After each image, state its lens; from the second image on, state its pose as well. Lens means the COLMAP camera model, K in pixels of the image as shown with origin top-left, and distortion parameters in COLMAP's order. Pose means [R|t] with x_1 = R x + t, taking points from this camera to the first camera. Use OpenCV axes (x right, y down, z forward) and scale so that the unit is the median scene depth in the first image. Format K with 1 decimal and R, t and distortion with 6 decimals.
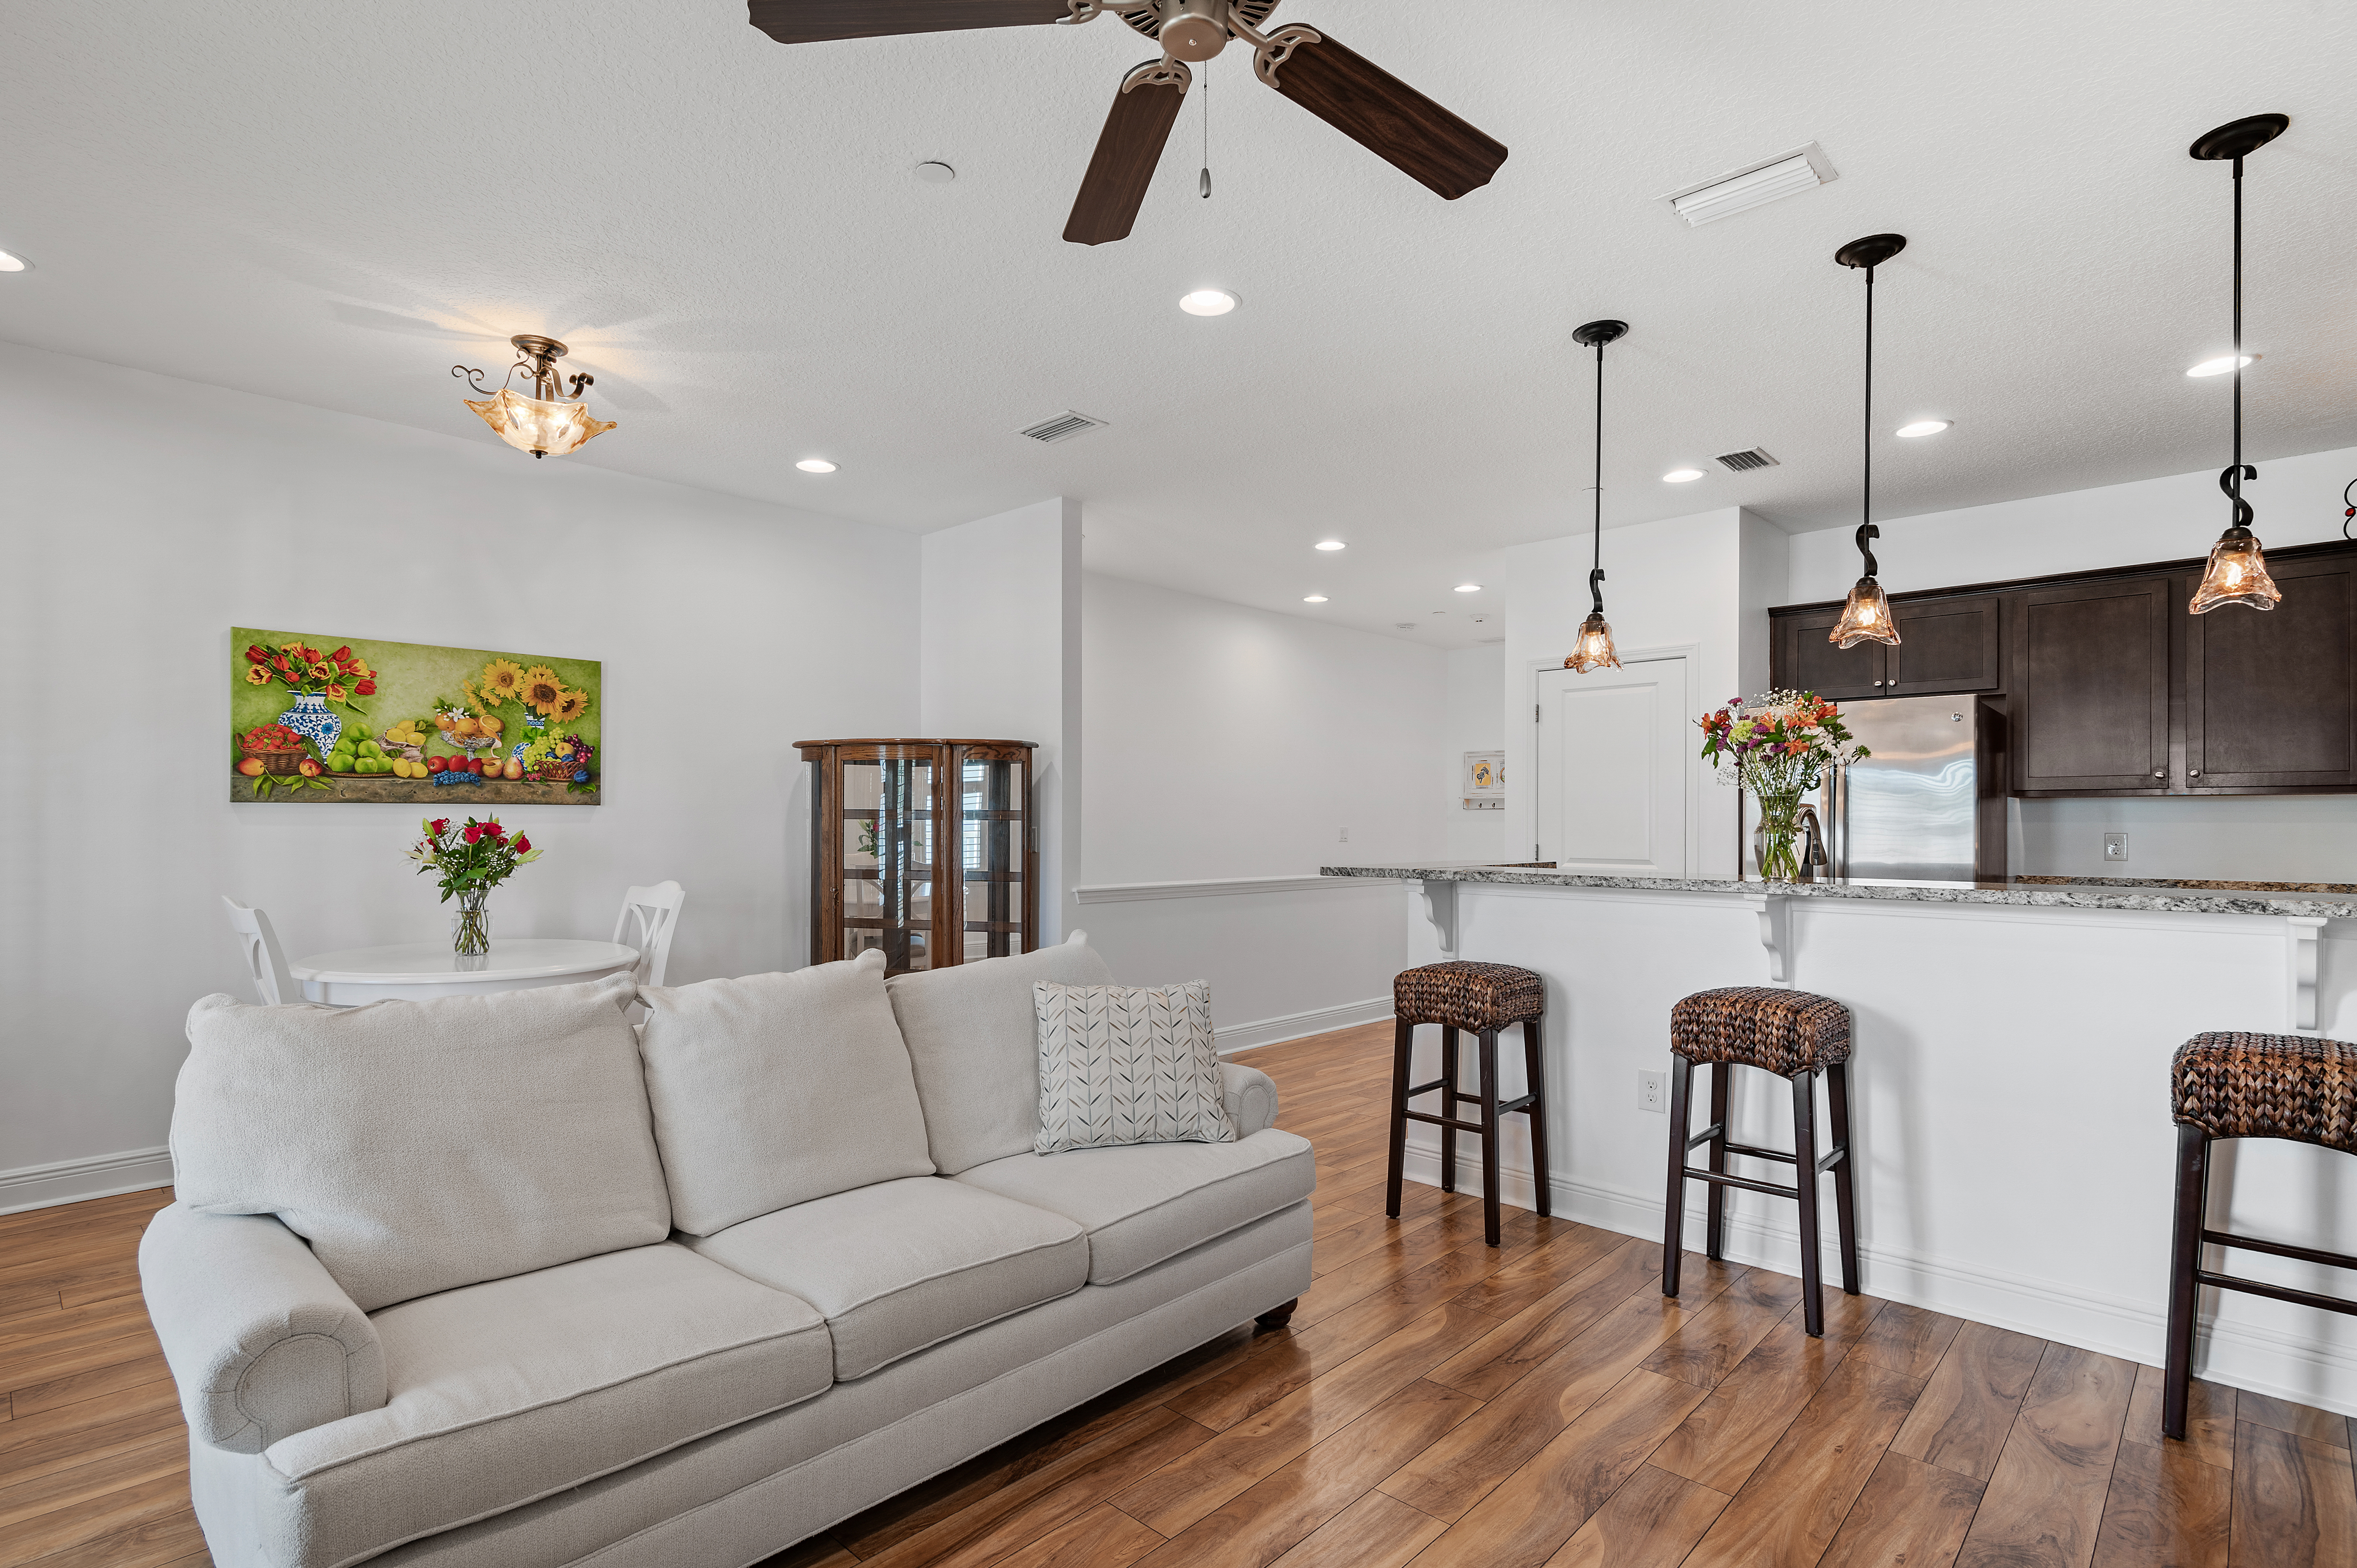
lens RADIAL K [[1160.3, 0, 1179.4], [0, 1160.3, 794.1], [0, 0, 1]] dist [-0.000541, 0.000004]
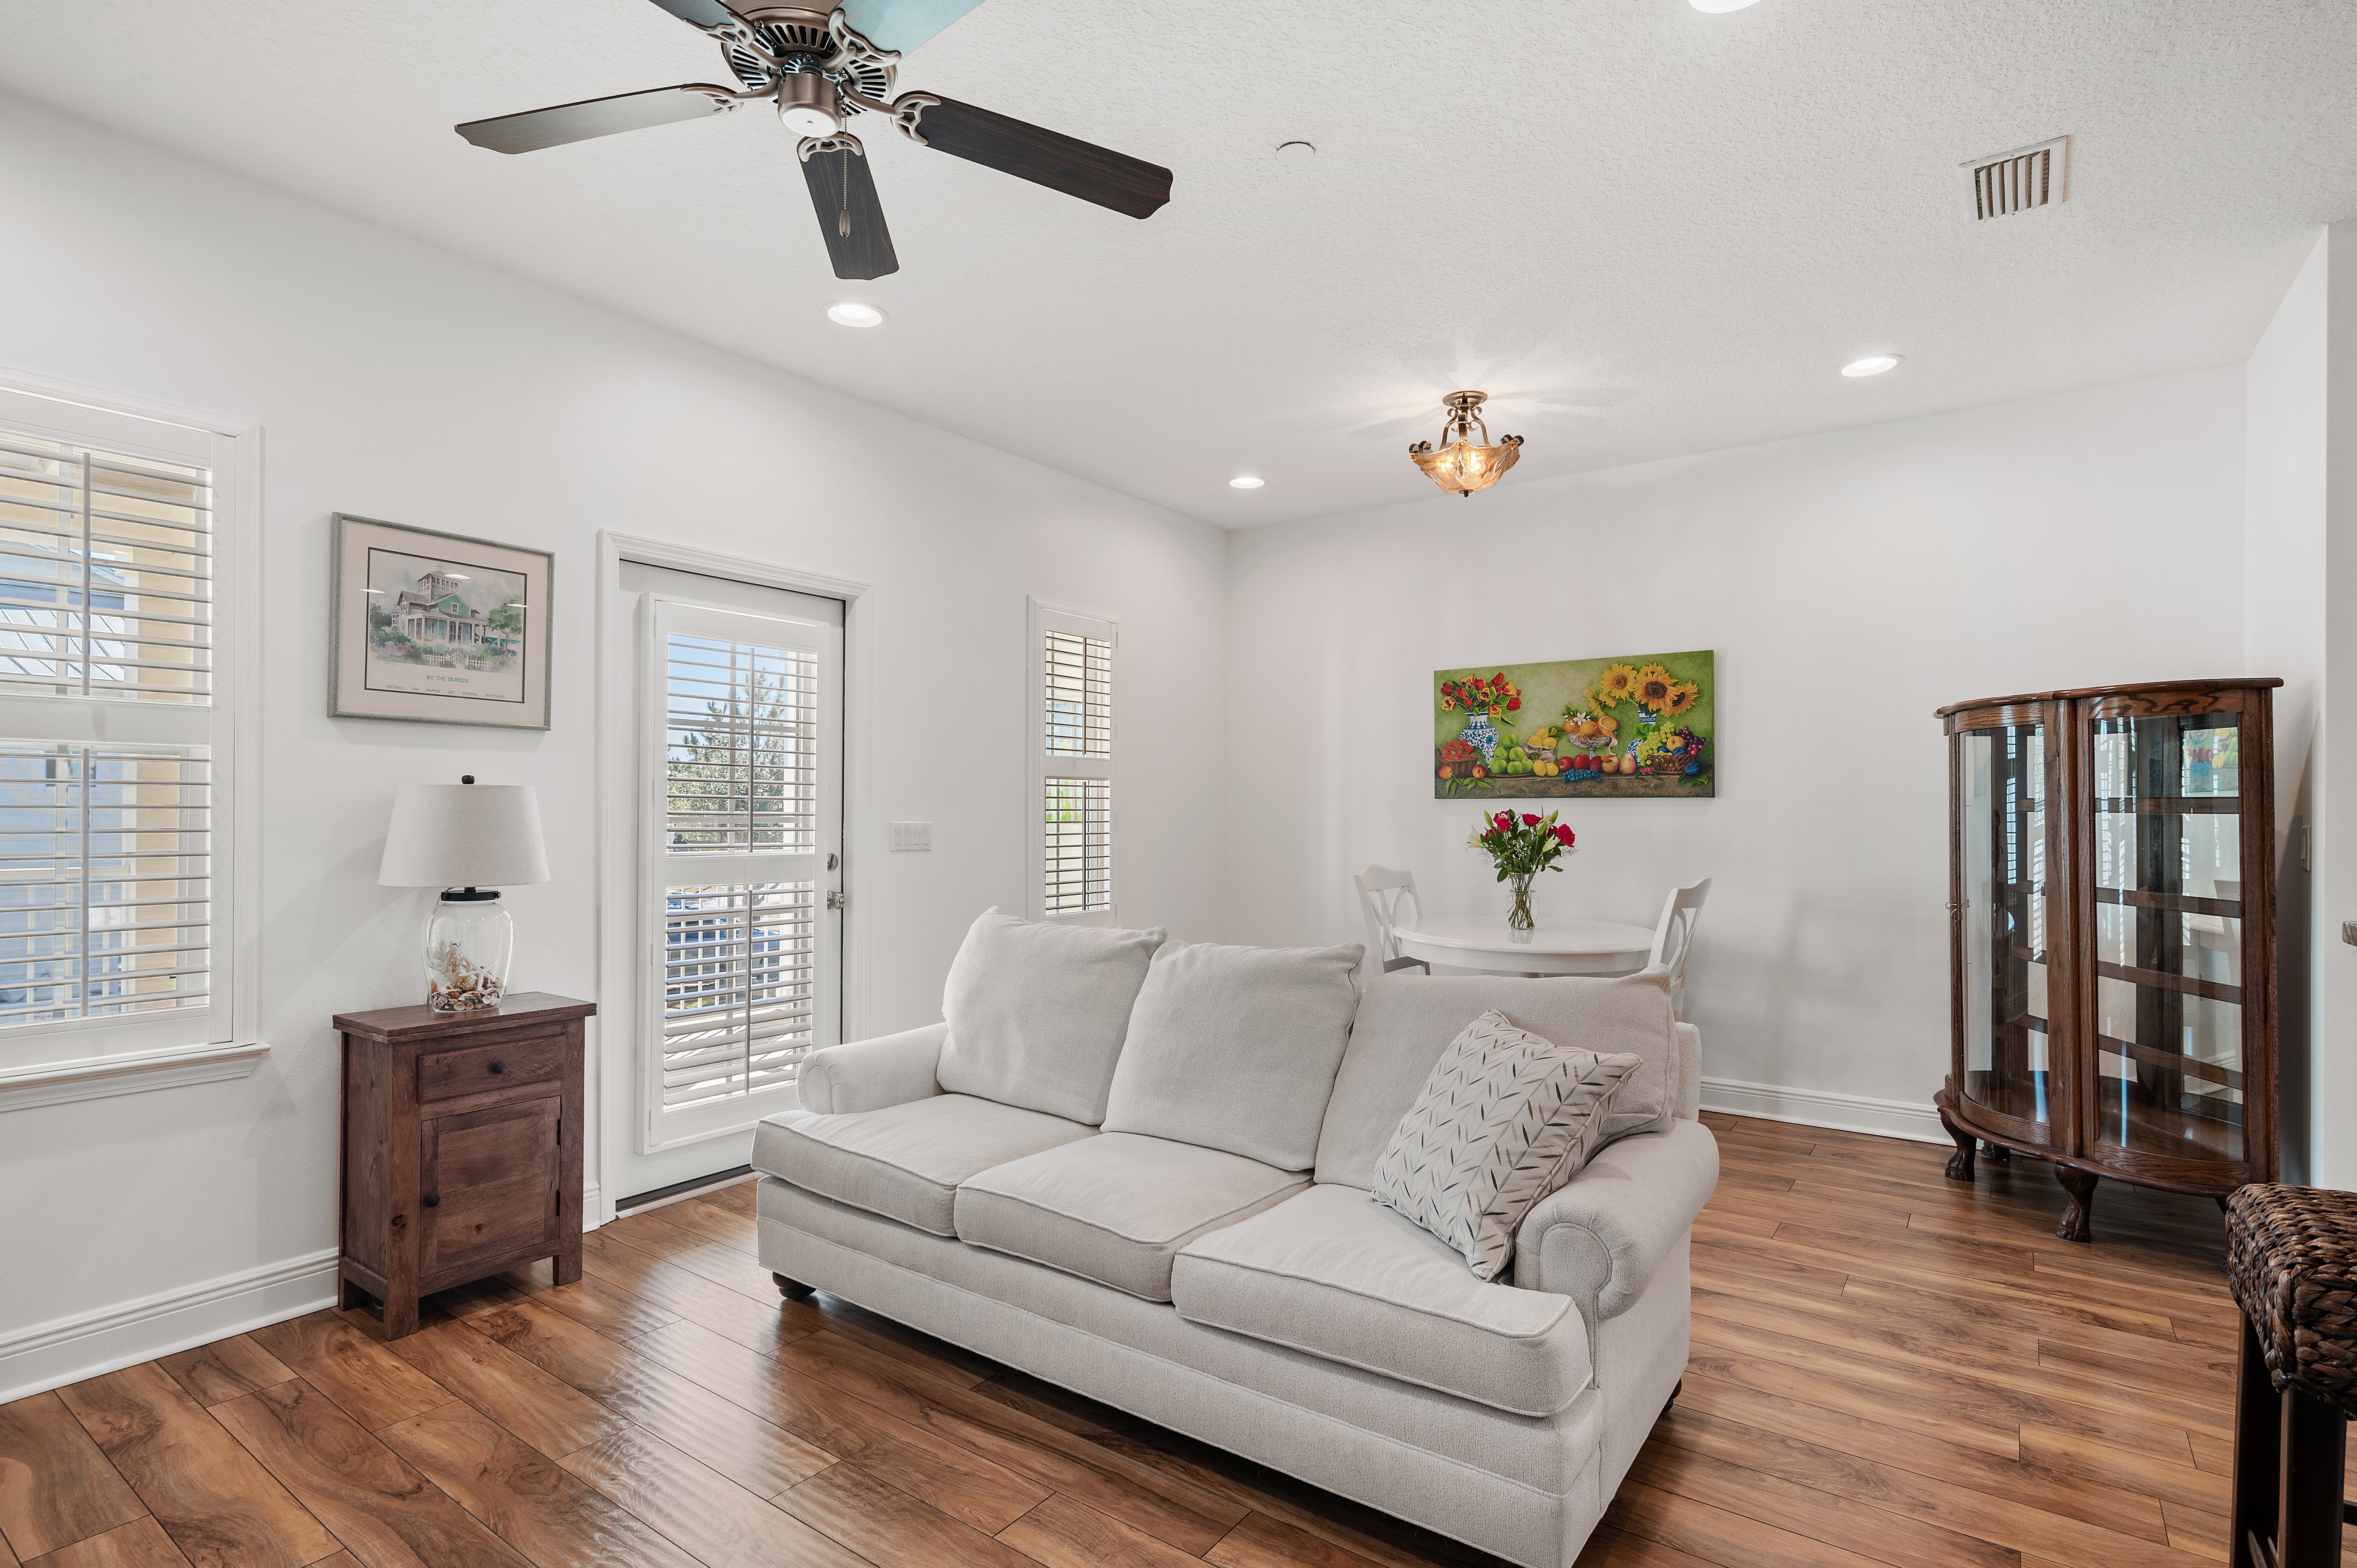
lens RADIAL K [[1160.3, 0, 1179.4], [0, 1160.3, 794.1], [0, 0, 1]] dist [-0.000541, 0.000004]
pose [[0.123205, -0.014973, -0.992268, 0.455703], [0.019609, 0.999728, -0.012651, 0.011597], [0.992187, -0.017899, 0.123465, 0.477576]]
